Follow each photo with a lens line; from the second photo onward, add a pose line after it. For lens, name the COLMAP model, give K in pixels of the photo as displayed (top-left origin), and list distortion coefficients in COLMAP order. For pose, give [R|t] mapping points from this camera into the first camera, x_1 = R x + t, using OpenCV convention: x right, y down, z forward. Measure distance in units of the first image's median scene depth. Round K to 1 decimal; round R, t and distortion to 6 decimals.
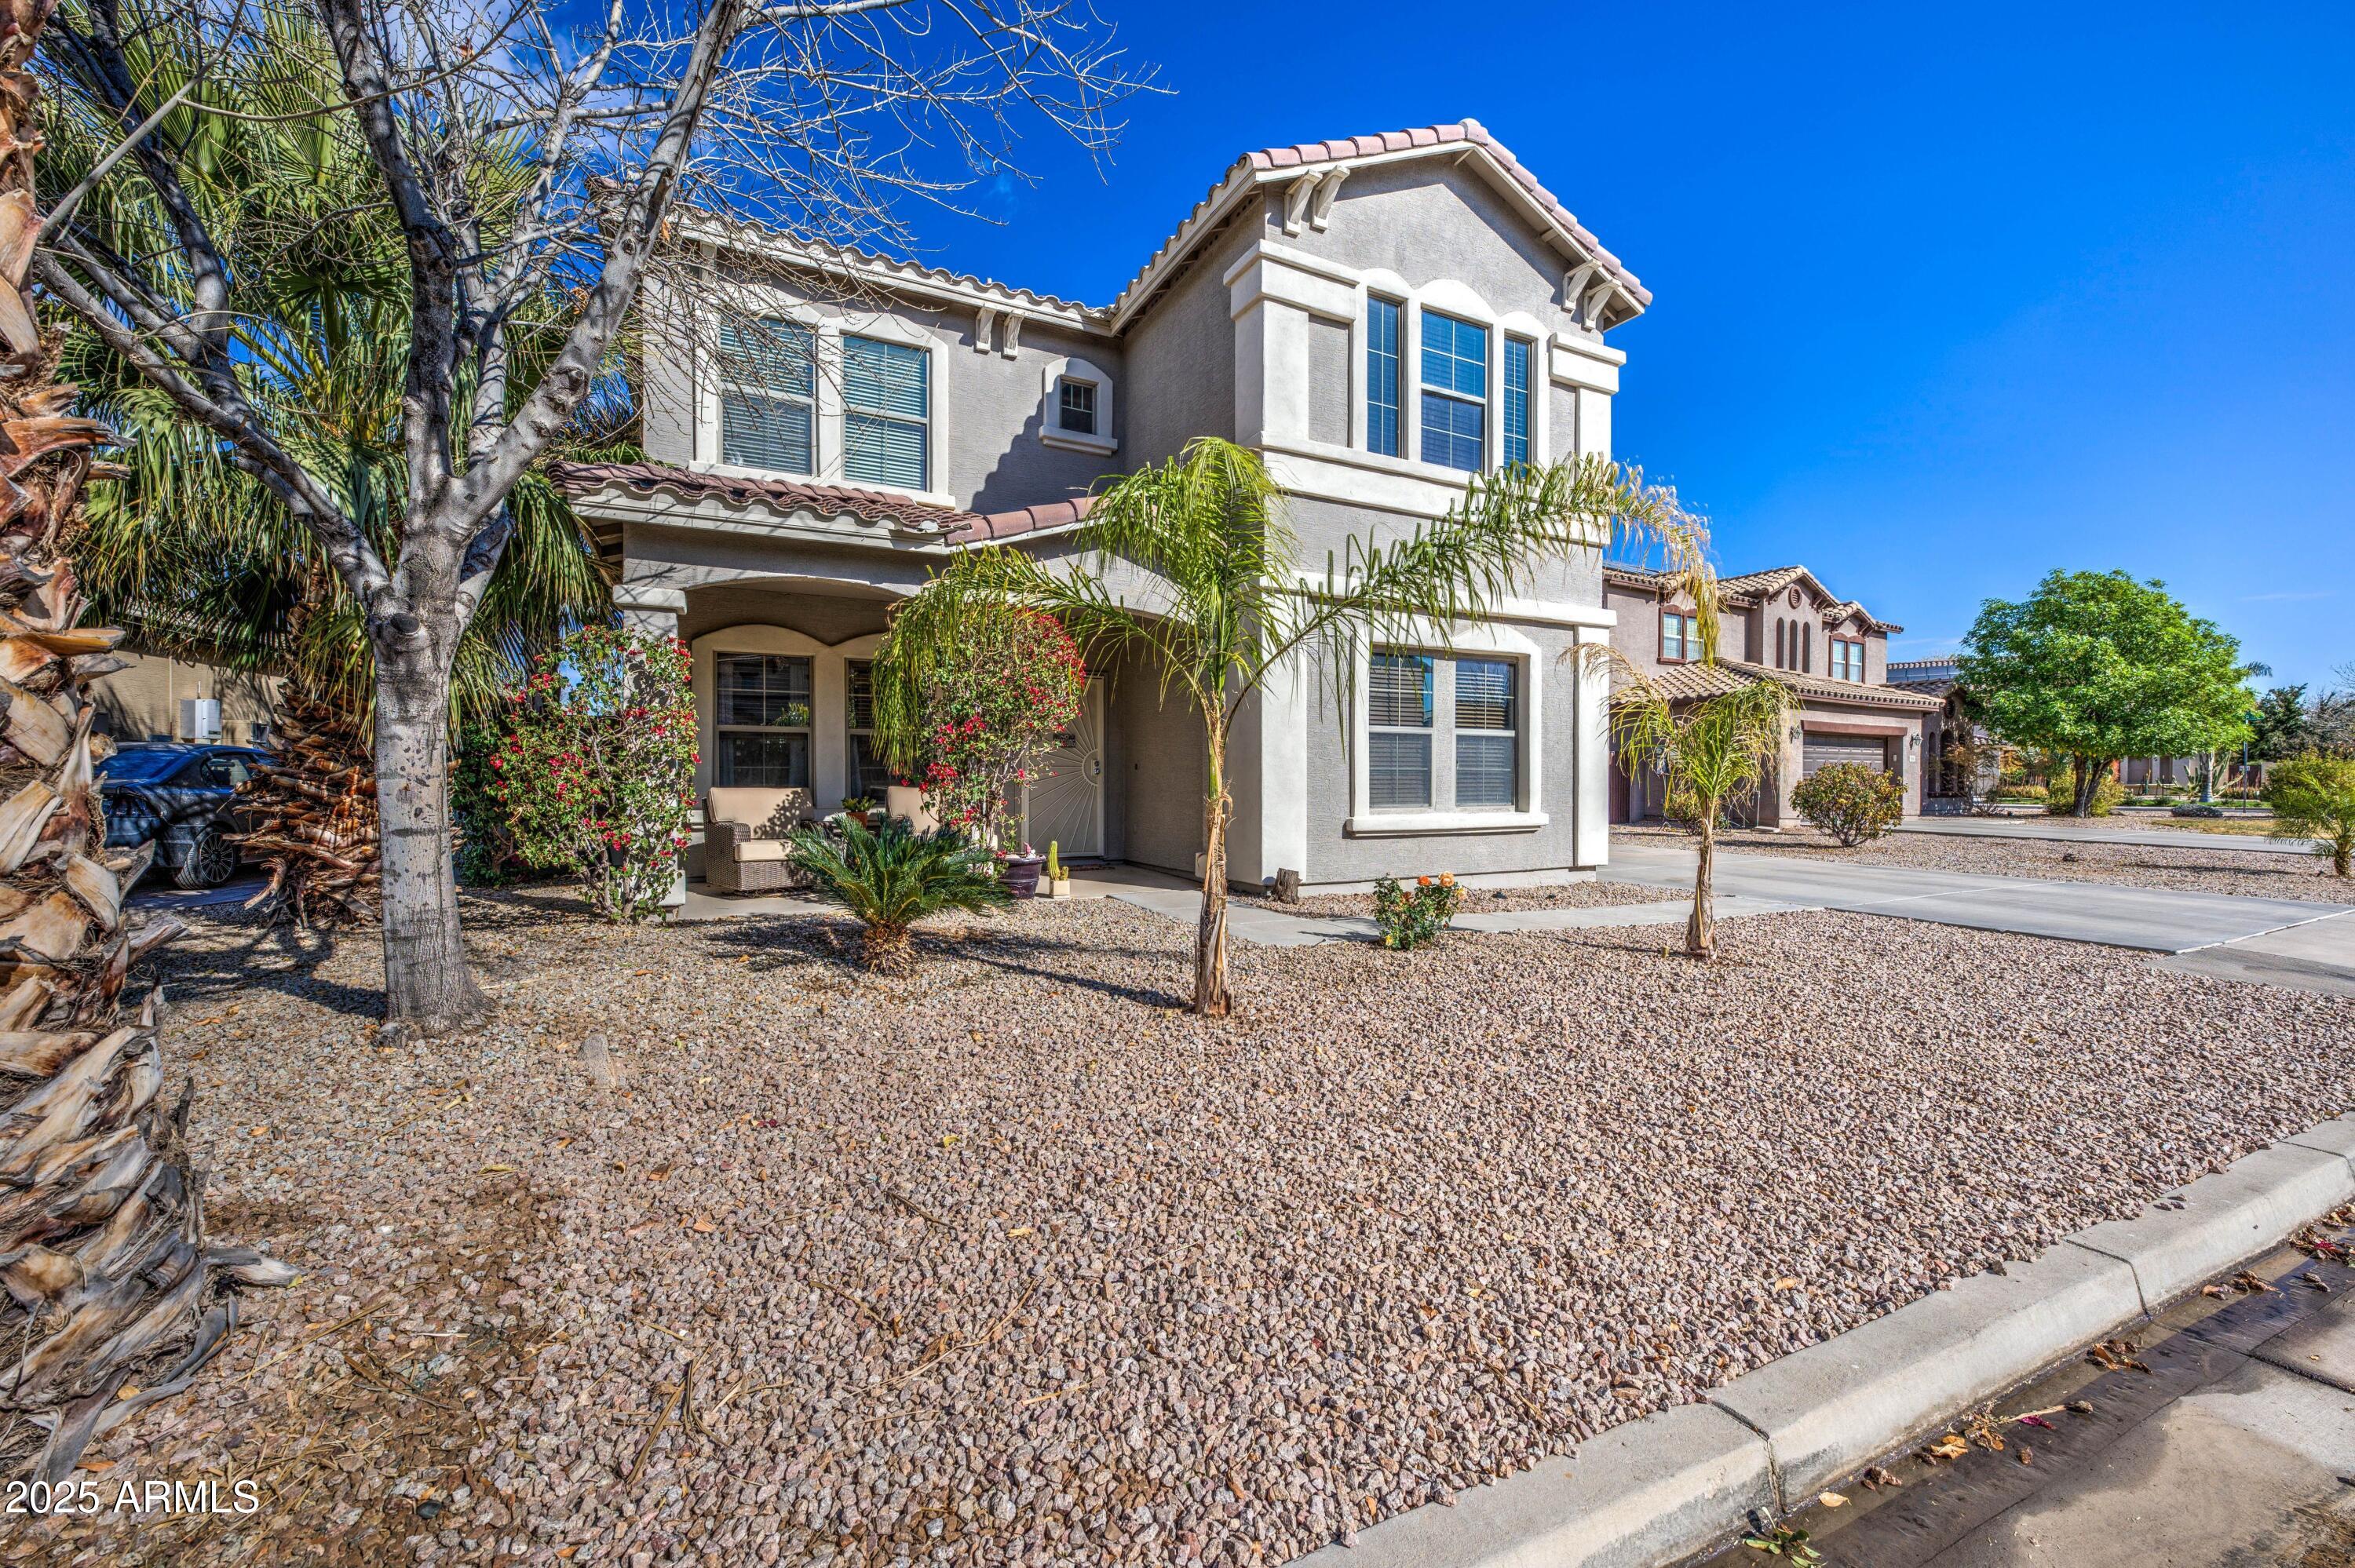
lens RADIAL K [[938.1, 0, 1166.6], [0, 938.1, 785.8], [0, 0, 1]] dist [-0.001233, 0.001463]
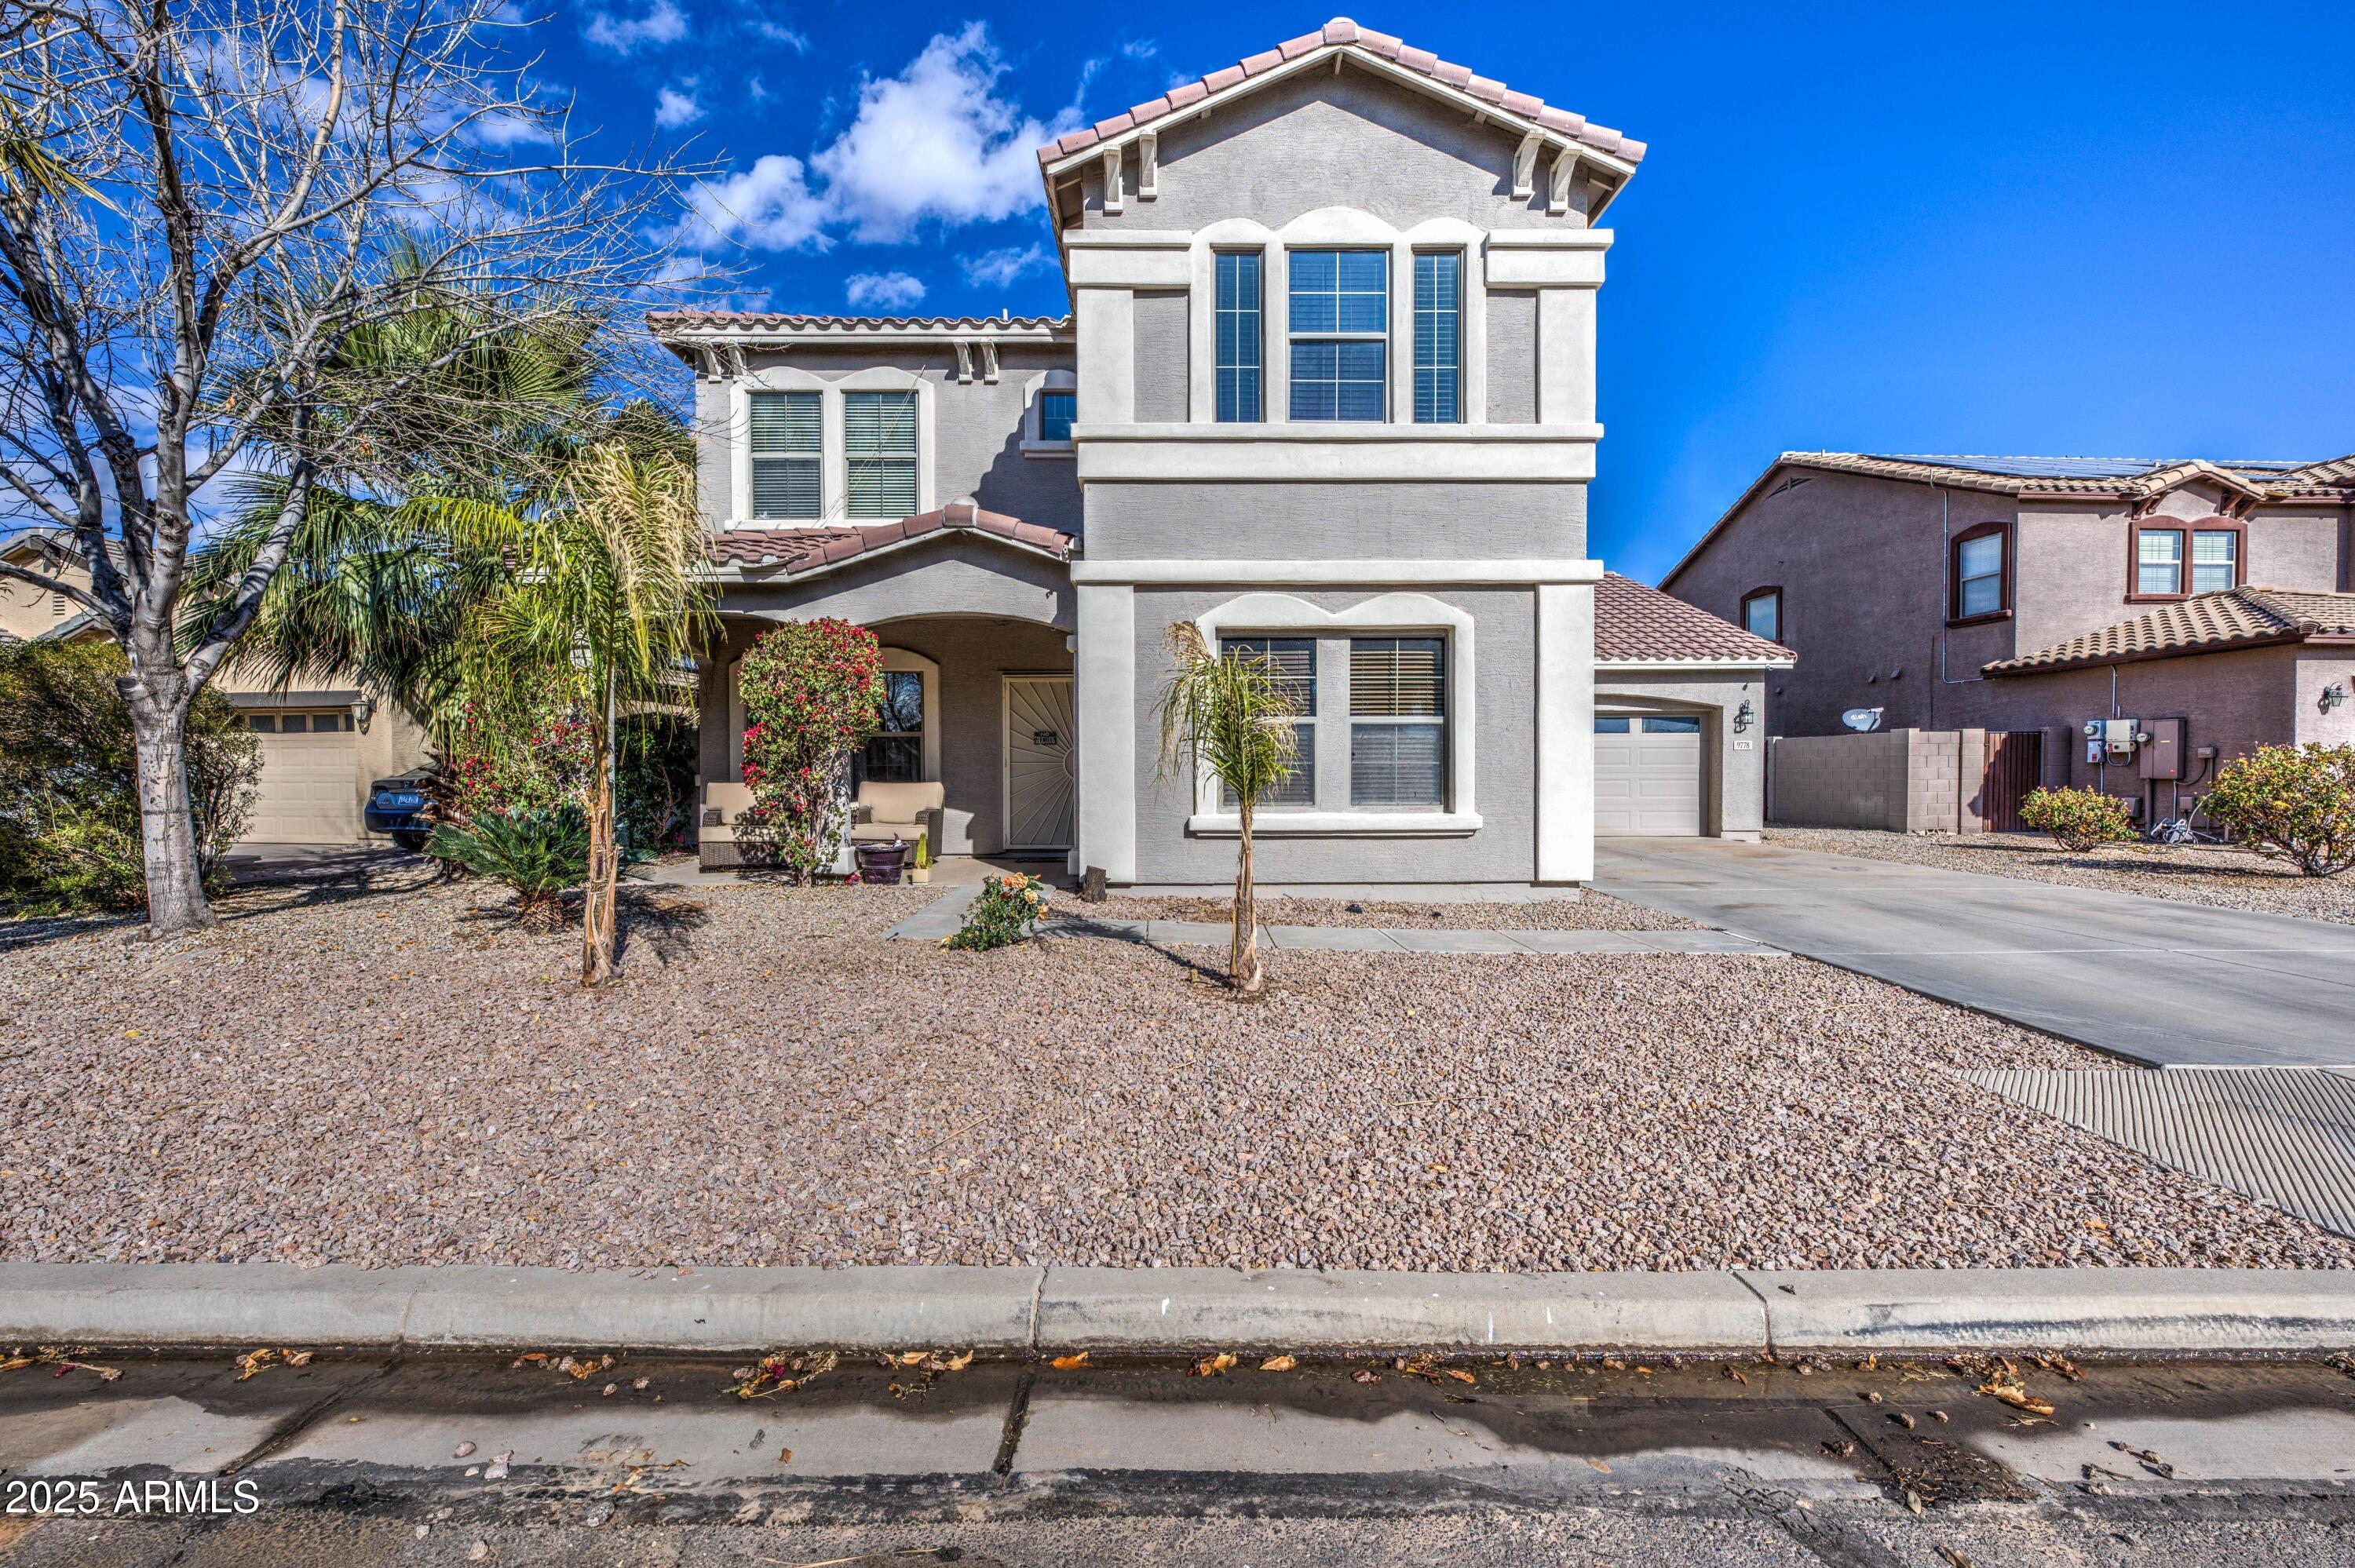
lens RADIAL K [[938.1, 0, 1122.6], [0, 938.1, 786.6], [0, 0, 1]] dist [-0.001233, 0.001463]
pose [[0.891996, 0.003727, -0.452027, 0.509996], [0.000620, 0.999955, 0.009470, -0.003906], [0.452042, -0.008727, 0.891954, 0.117704]]
